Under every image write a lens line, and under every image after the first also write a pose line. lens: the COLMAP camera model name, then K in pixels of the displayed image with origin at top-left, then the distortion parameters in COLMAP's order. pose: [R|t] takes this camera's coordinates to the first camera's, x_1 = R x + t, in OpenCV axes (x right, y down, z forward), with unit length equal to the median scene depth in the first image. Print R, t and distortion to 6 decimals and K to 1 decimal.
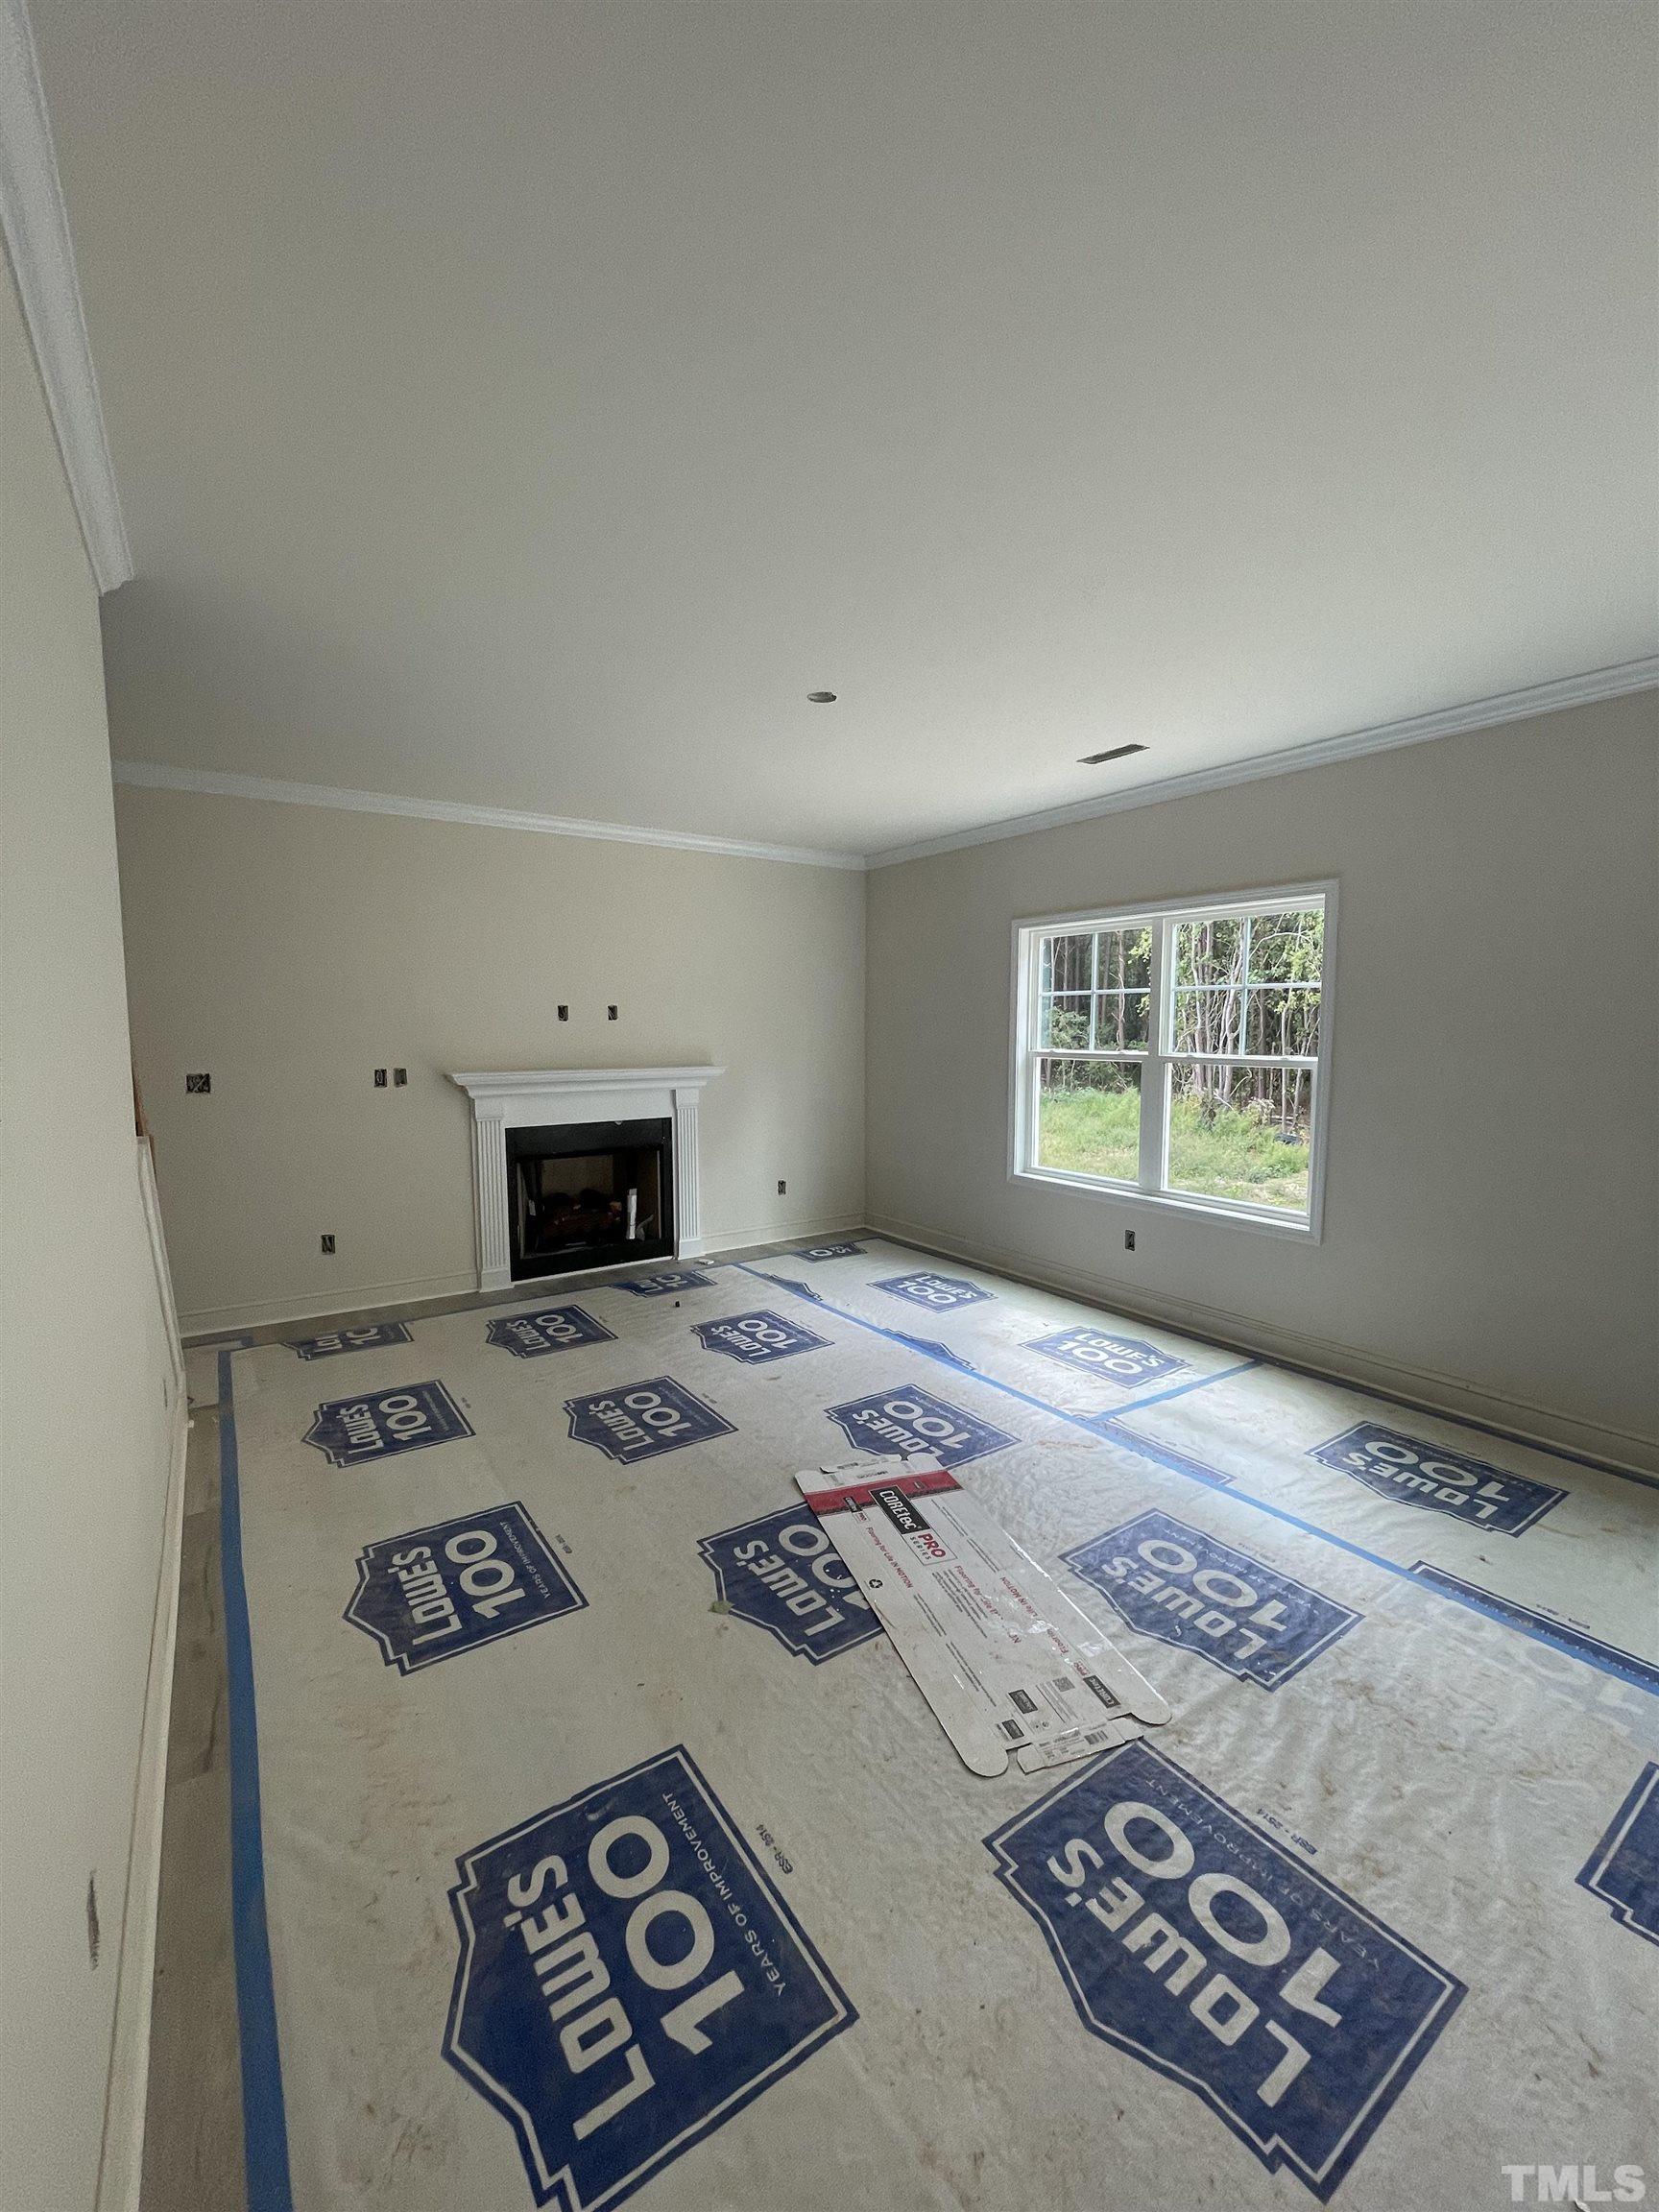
lens RADIAL K [[891.9, 0, 835.4], [0, 891.9, 1146.4], [0, 0, 1]] dist [-0.010992, -0.000178]
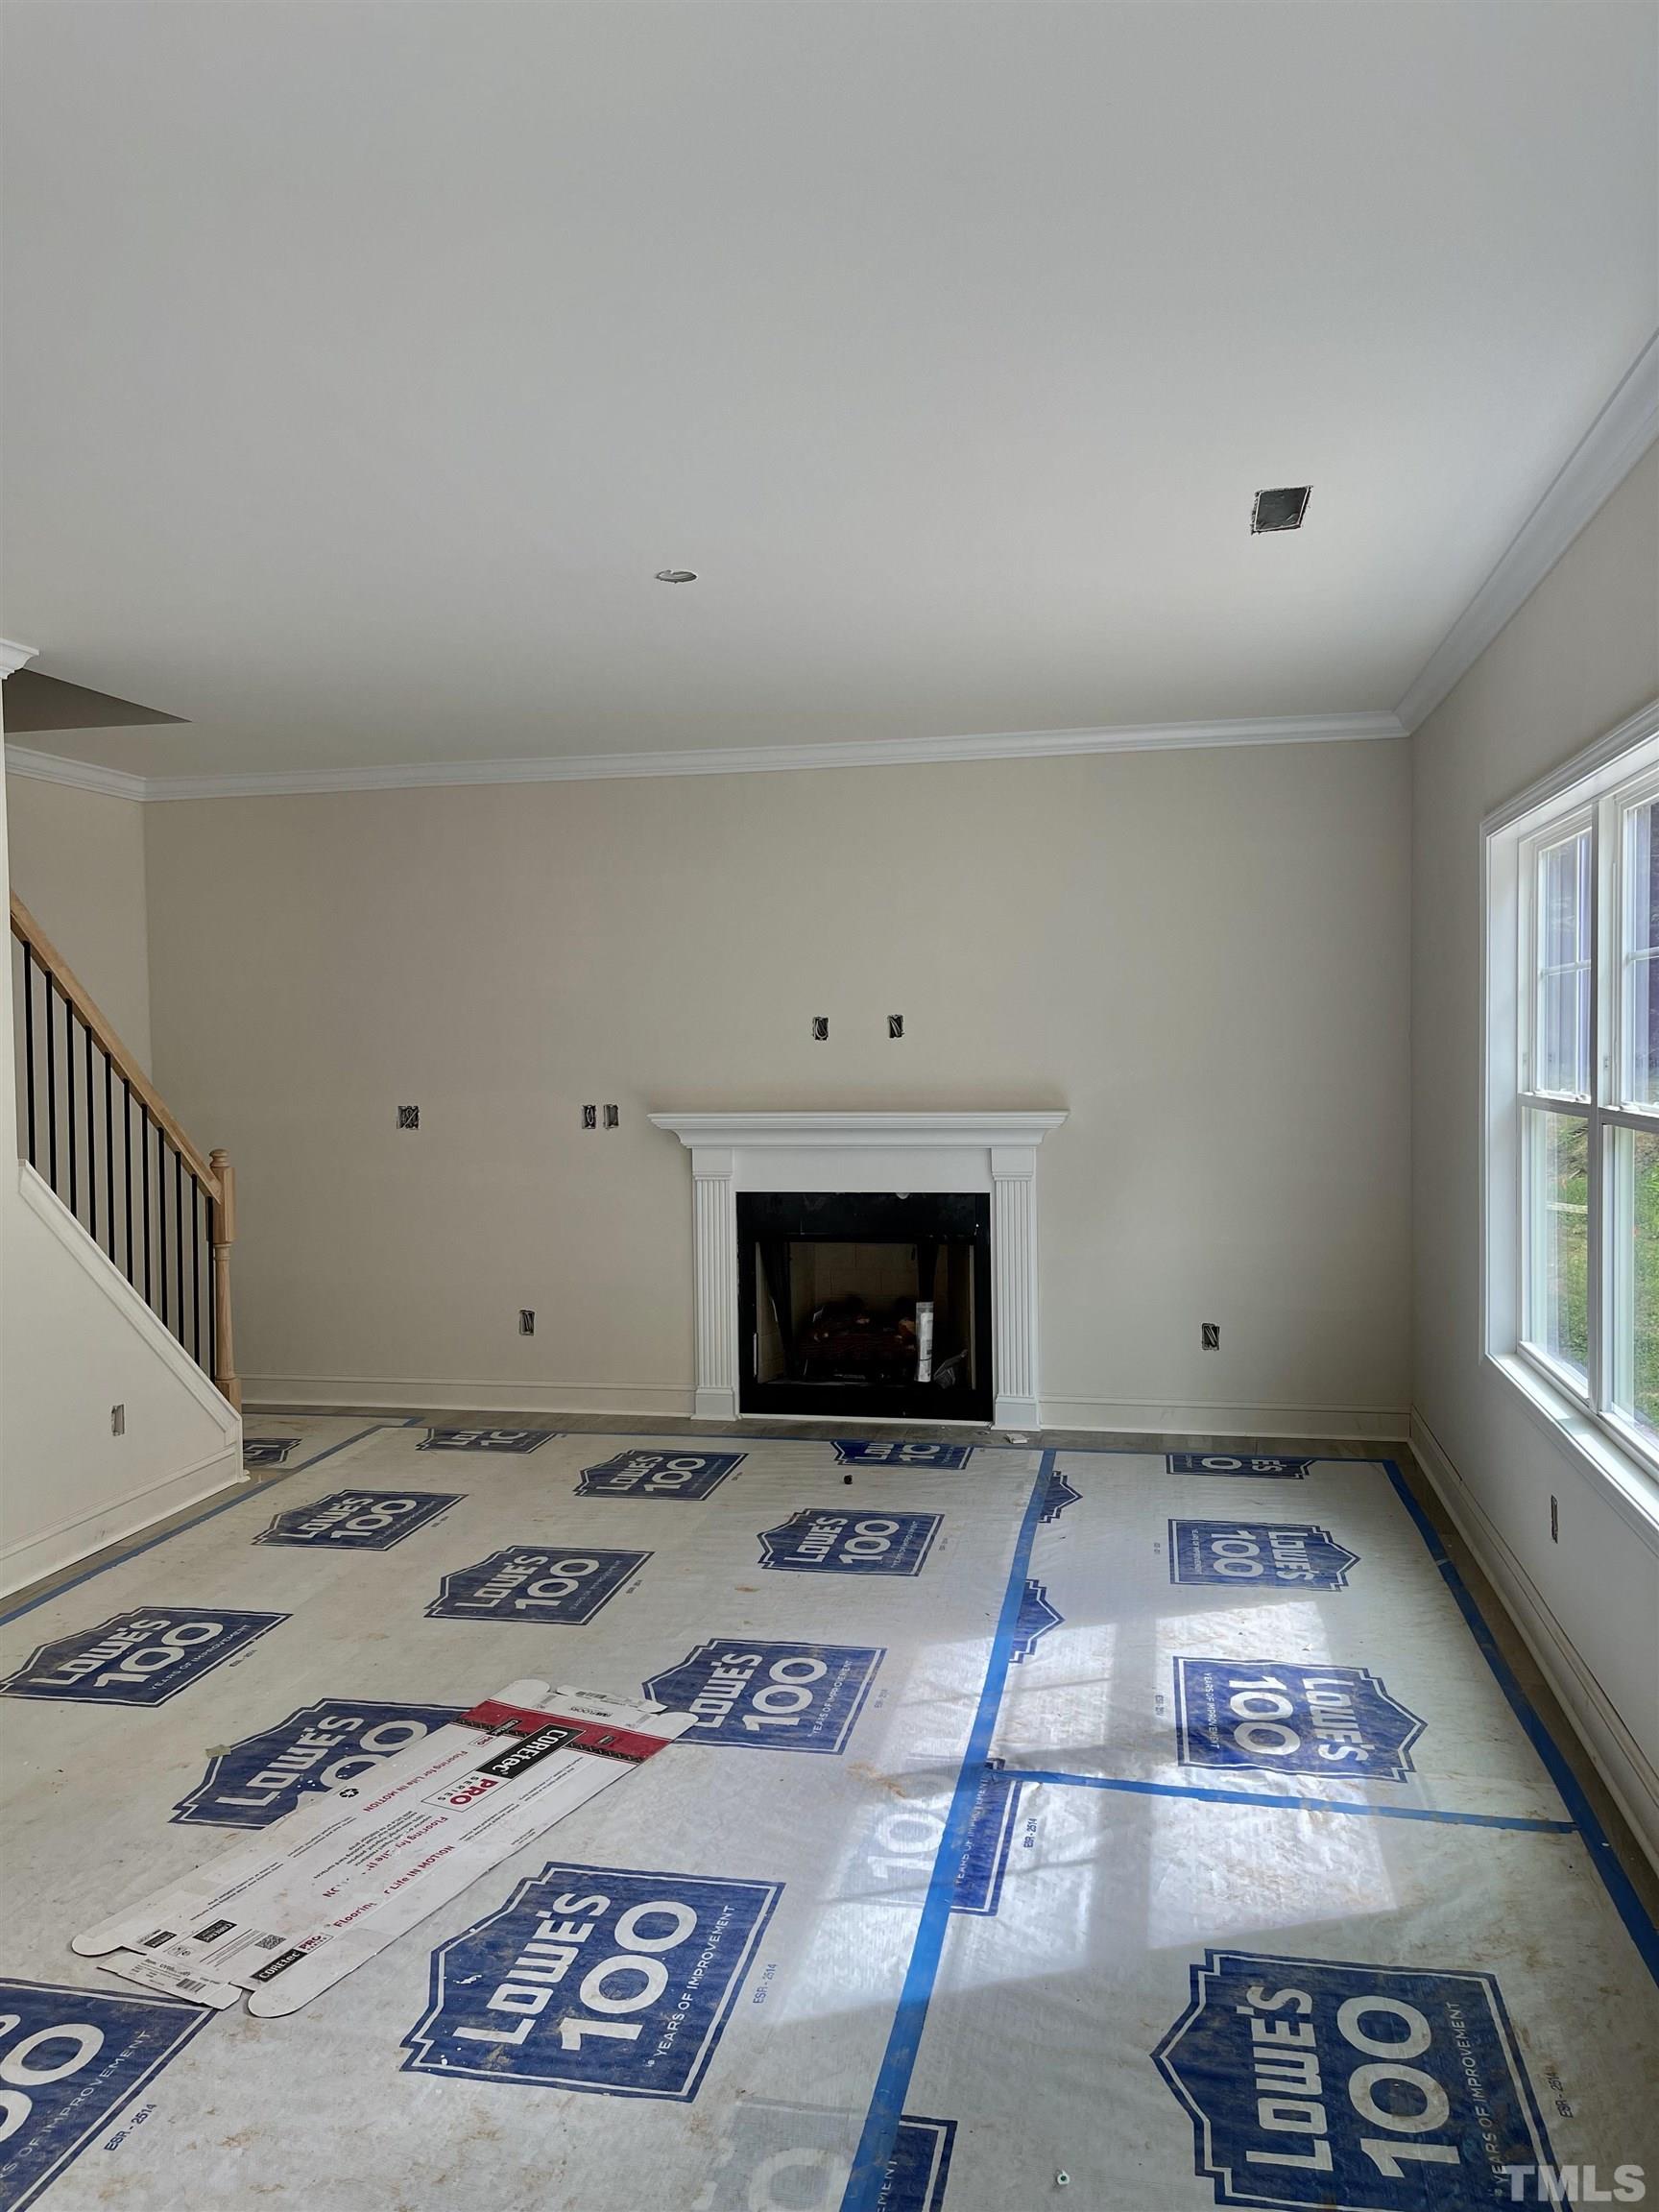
lens RADIAL K [[1692.0, 0, 821.9], [0, 1692.0, 1103.2], [0, 0, 1]] dist [0.057266, -0.072064]
pose [[0.689933, 0.019649, -0.723606, 0.739898], [-0.088923, 0.994361, -0.057785, -0.021373], [0.718390, 0.104213, 0.687790, 0.129454]]
